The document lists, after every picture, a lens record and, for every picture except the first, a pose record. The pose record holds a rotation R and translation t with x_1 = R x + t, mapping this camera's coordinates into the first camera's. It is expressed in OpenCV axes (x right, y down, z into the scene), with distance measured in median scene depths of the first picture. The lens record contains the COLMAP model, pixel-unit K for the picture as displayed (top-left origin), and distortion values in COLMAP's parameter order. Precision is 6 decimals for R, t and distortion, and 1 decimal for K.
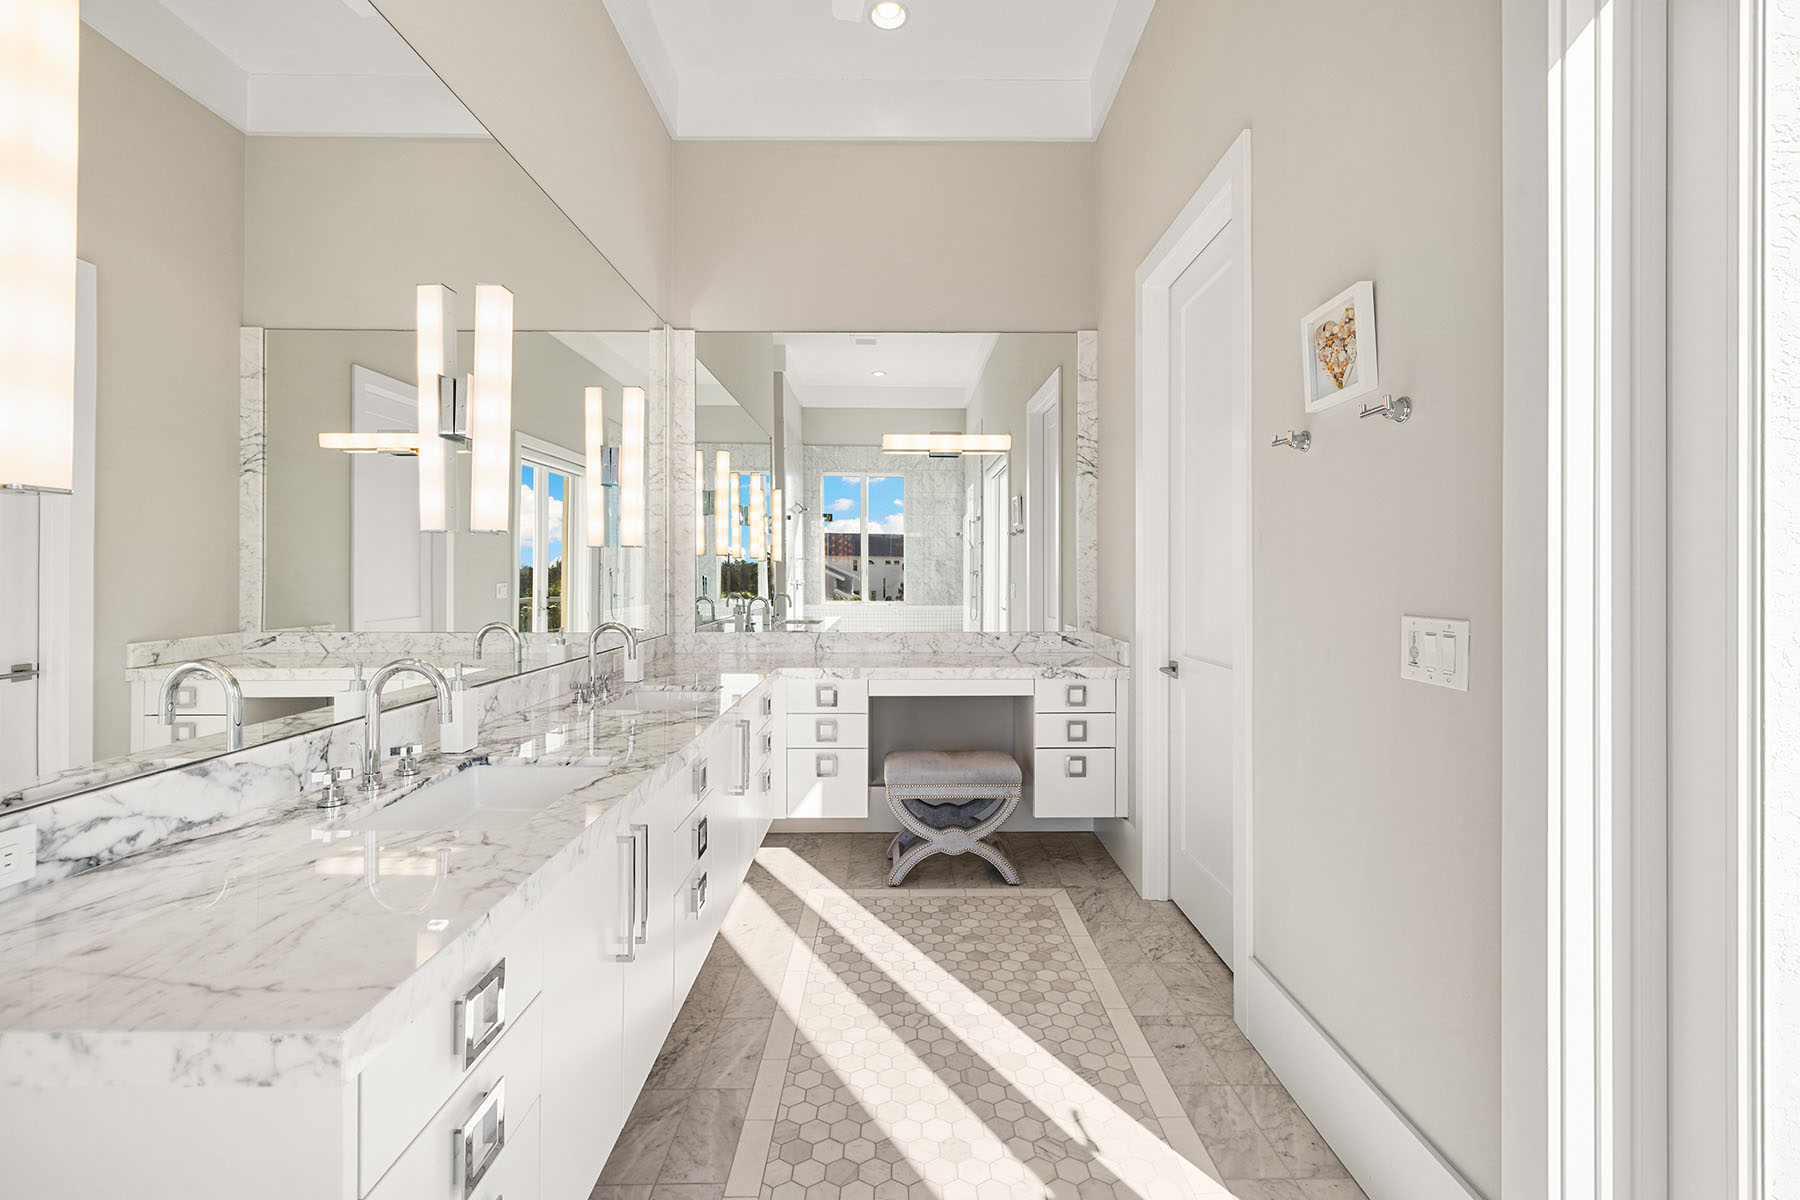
lens RADIAL K [[763.5, 0, 901.0], [0, 763.5, 571.3], [0, 0, 1]] dist [0.002329, 0.000217]
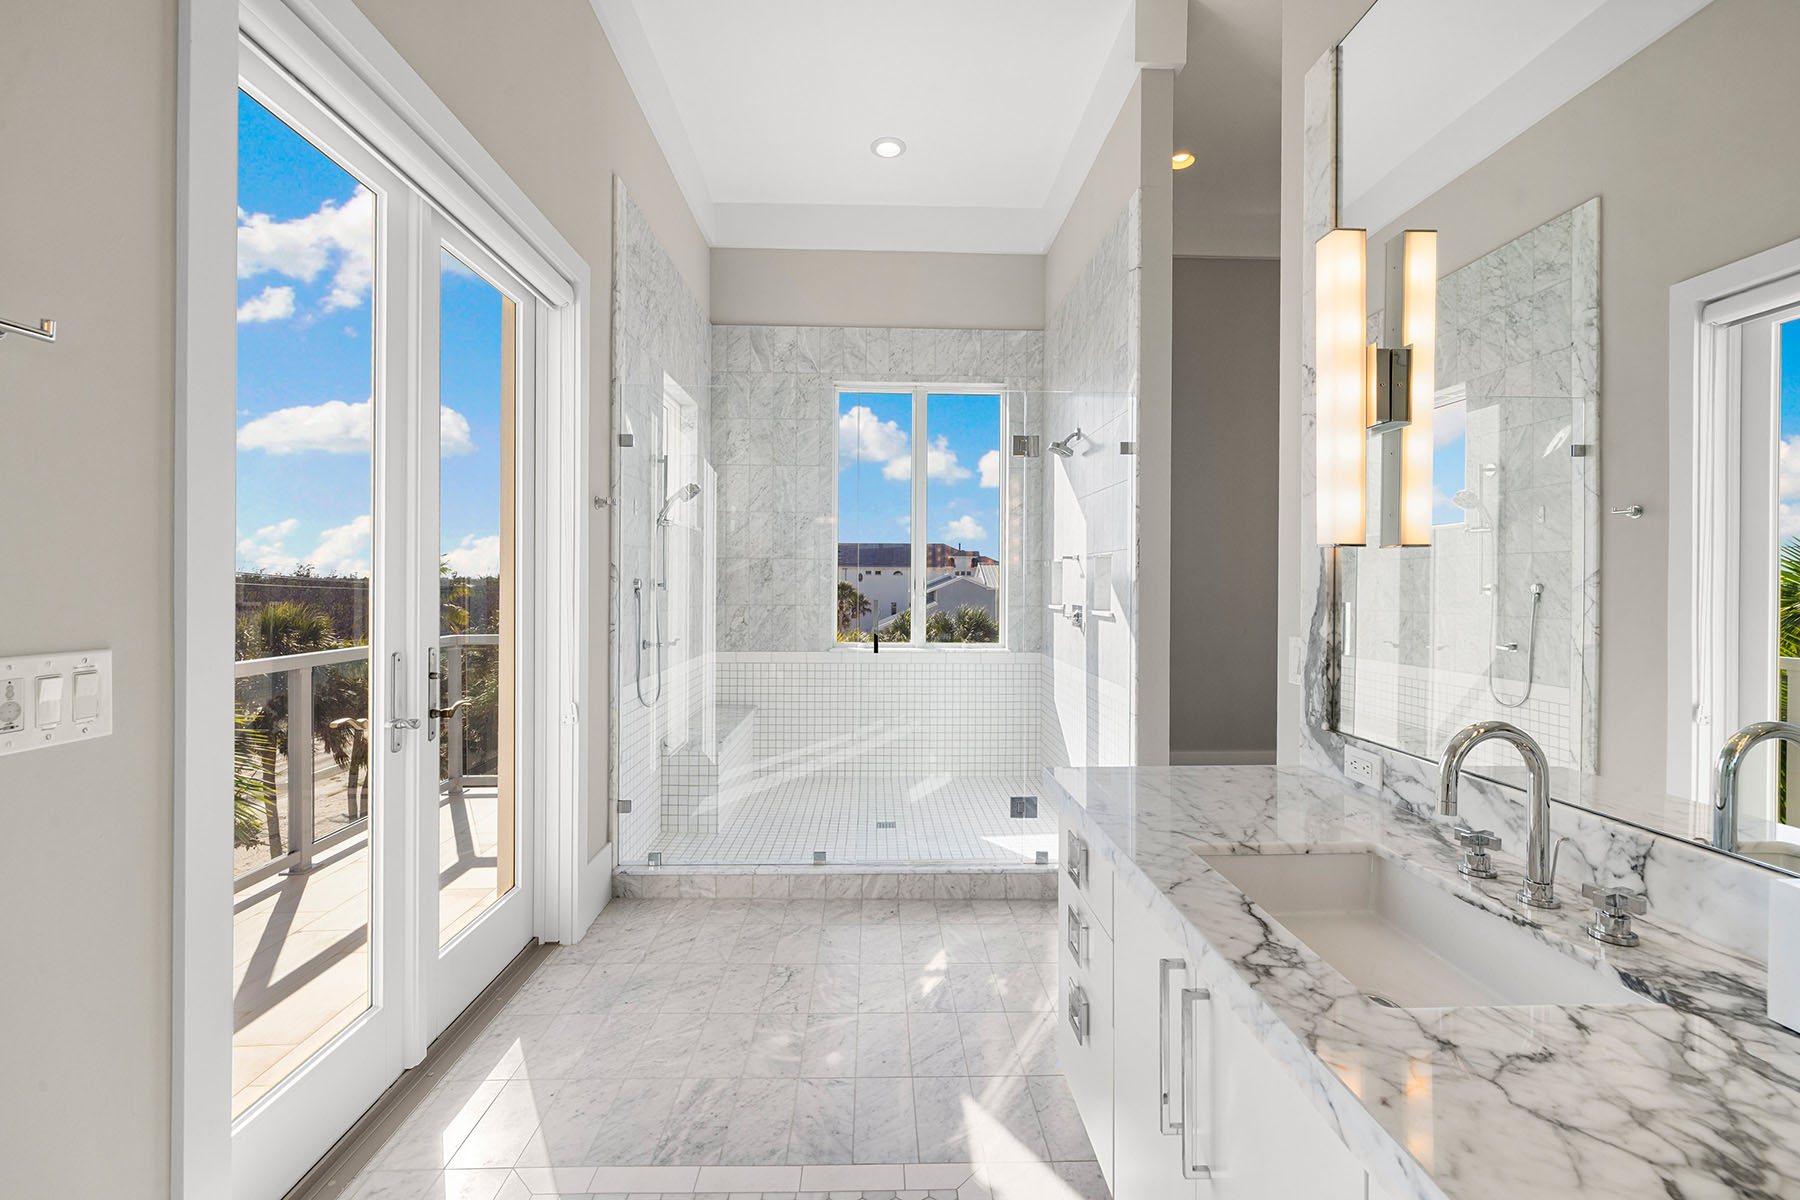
lens RADIAL K [[763.5, 0, 901.0], [0, 763.5, 571.3], [0, 0, 1]] dist [0.002329, 0.000217]
pose [[-0.999479, -0.006026, -0.031703, -0.064306], [-0.005489, 0.999841, -0.016995, -0.007627], [0.031800, -0.016812, -0.999353, 1.453745]]
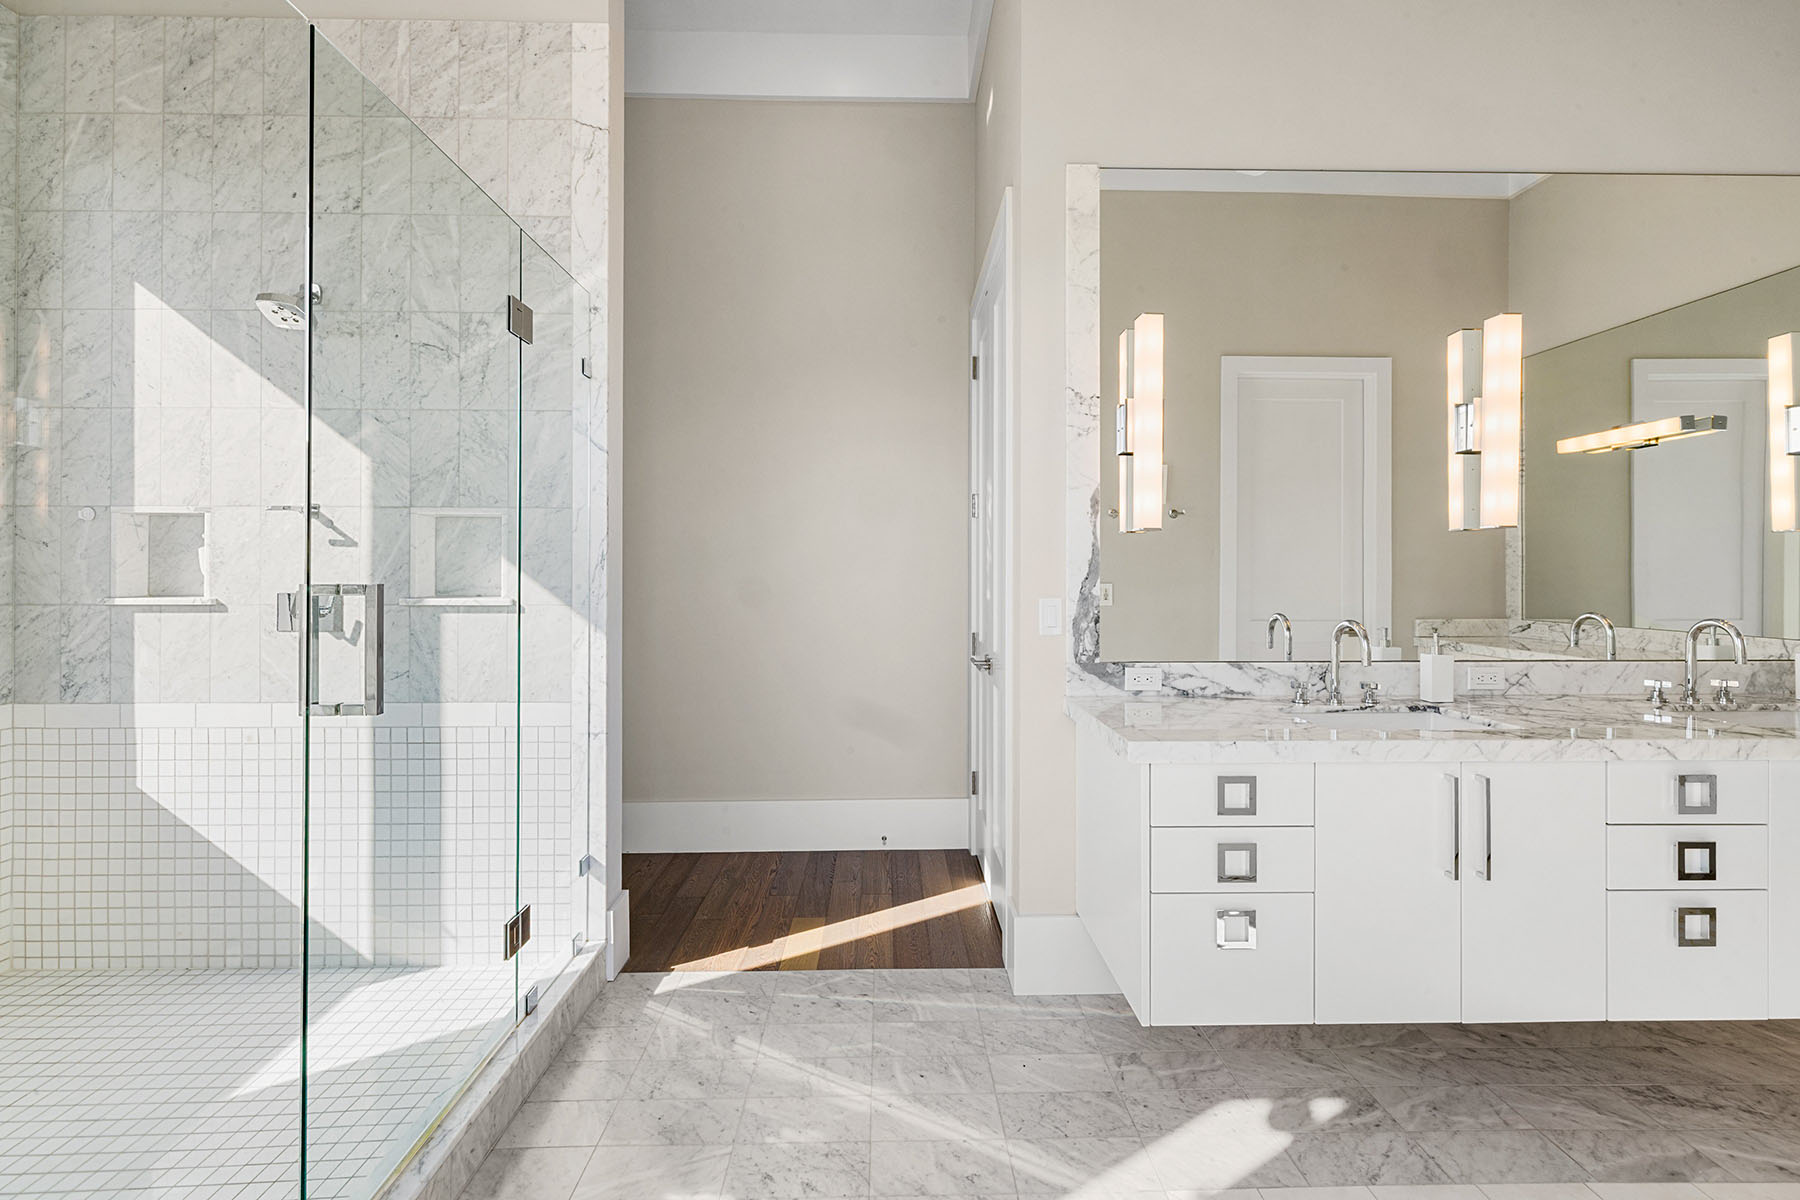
lens RADIAL K [[763.5, 0, 901.0], [0, 763.5, 571.3], [0, 0, 1]] dist [0.002329, 0.000217]
pose [[0.016396, -0.002080, -0.999863, 0.714287], [0.000238, 0.999998, -0.002076, 0.018852], [0.999866, -0.000204, 0.016397, 0.085688]]
